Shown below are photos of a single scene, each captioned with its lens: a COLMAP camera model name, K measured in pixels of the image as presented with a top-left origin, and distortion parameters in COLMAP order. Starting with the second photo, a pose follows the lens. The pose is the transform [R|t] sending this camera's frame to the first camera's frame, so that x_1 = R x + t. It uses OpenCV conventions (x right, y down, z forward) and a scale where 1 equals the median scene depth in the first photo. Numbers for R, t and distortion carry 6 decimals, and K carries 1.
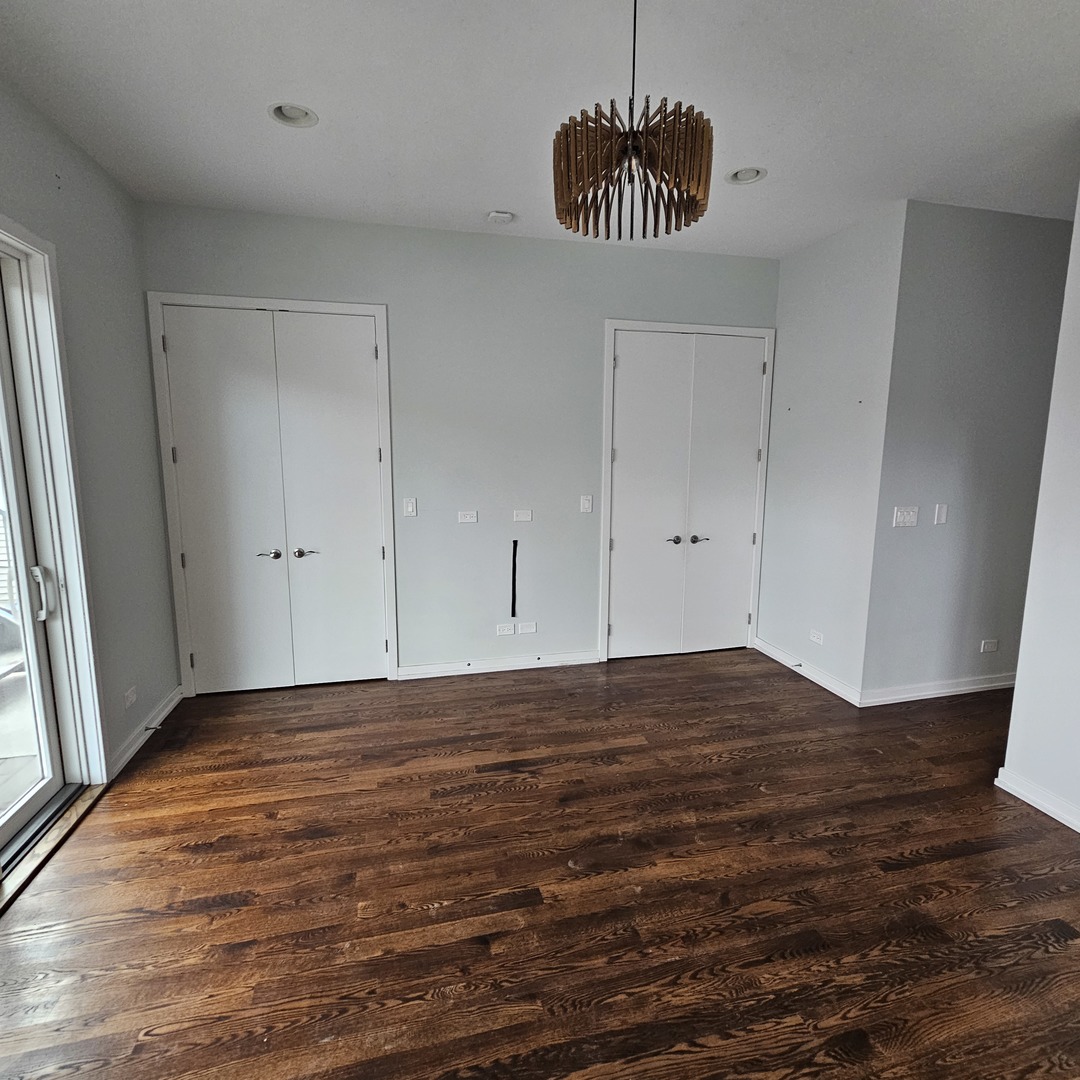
lens RADIAL K [[589.0, 0, 549.1], [0, 589.0, 533.8], [0, 0, 1]] dist [-0.000613, 0.000967]
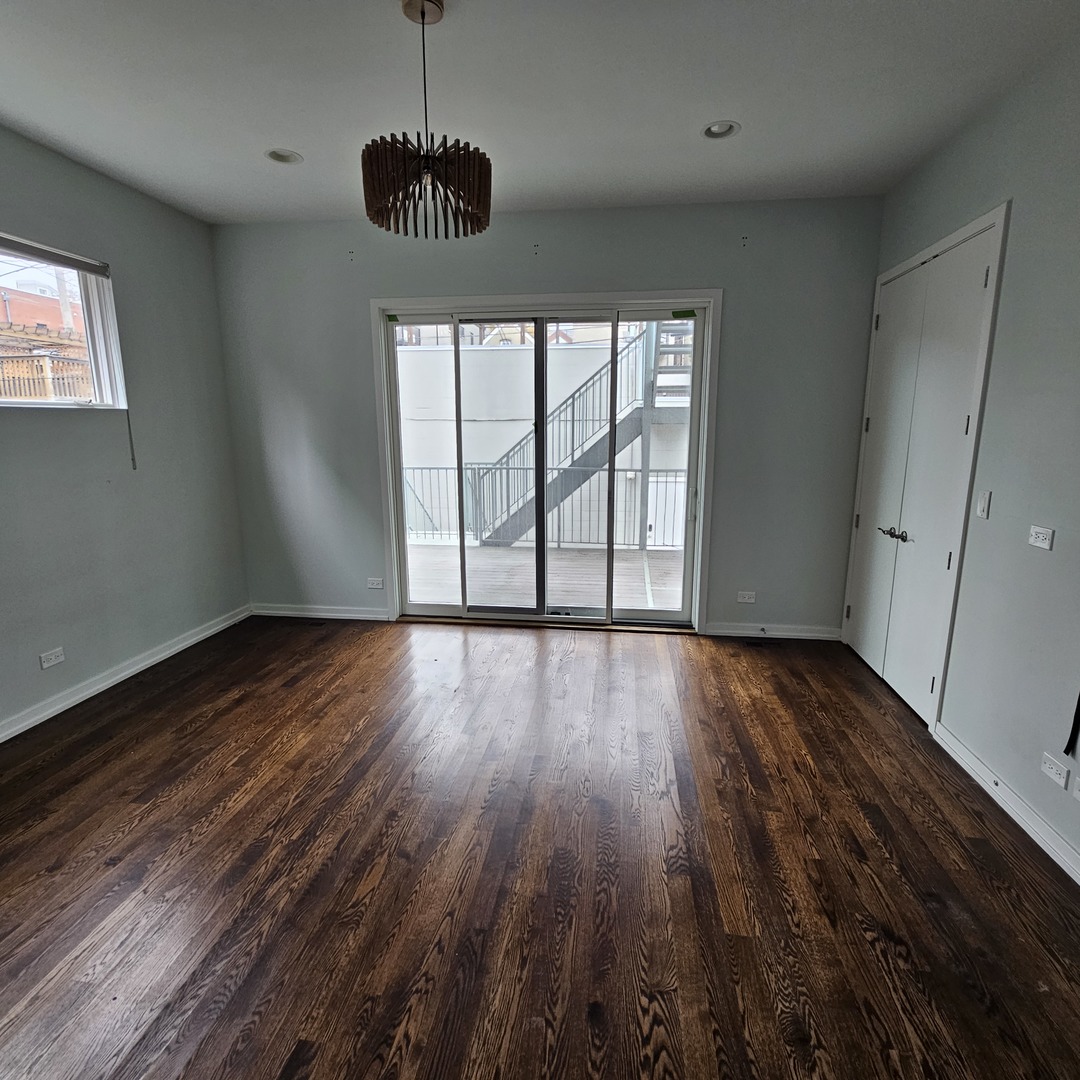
lens RADIAL K [[589.0, 0, 549.1], [0, 589.0, 533.8], [0, 0, 1]] dist [-0.000613, 0.000967]
pose [[-0.367917, 0.166529, -0.914825, 1.074576], [-0.139216, 0.962879, 0.231265, -0.189920], [0.919378, 0.212444, -0.331076, 1.488509]]
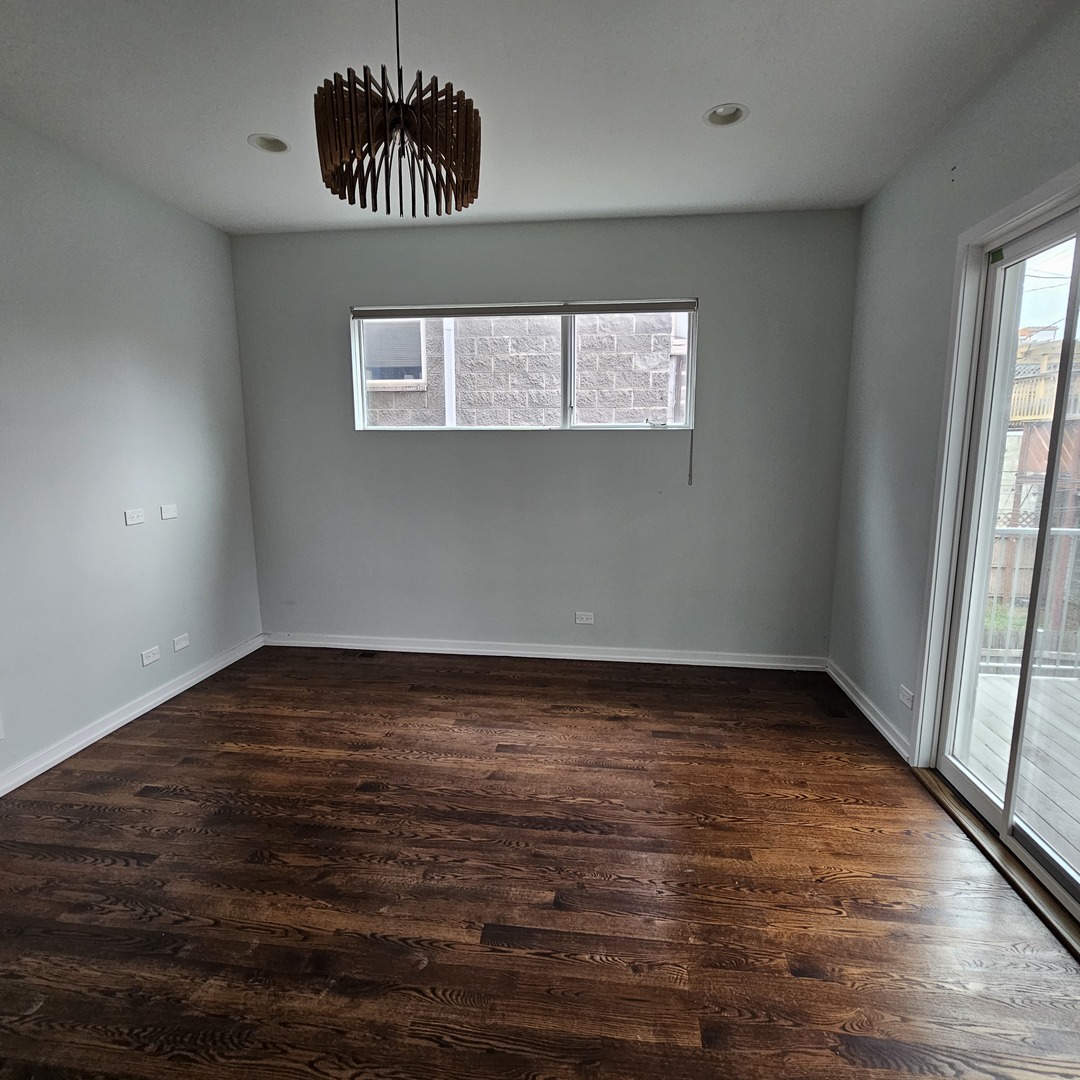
lens RADIAL K [[589.0, 0, 549.1], [0, 589.0, 533.8], [0, 0, 1]] dist [-0.000613, 0.000967]
pose [[-0.930641, -0.062900, 0.360488, -0.401904], [0.048182, 0.955477, 0.291106, -0.222461], [-0.362749, 0.288285, -0.886175, 1.627552]]
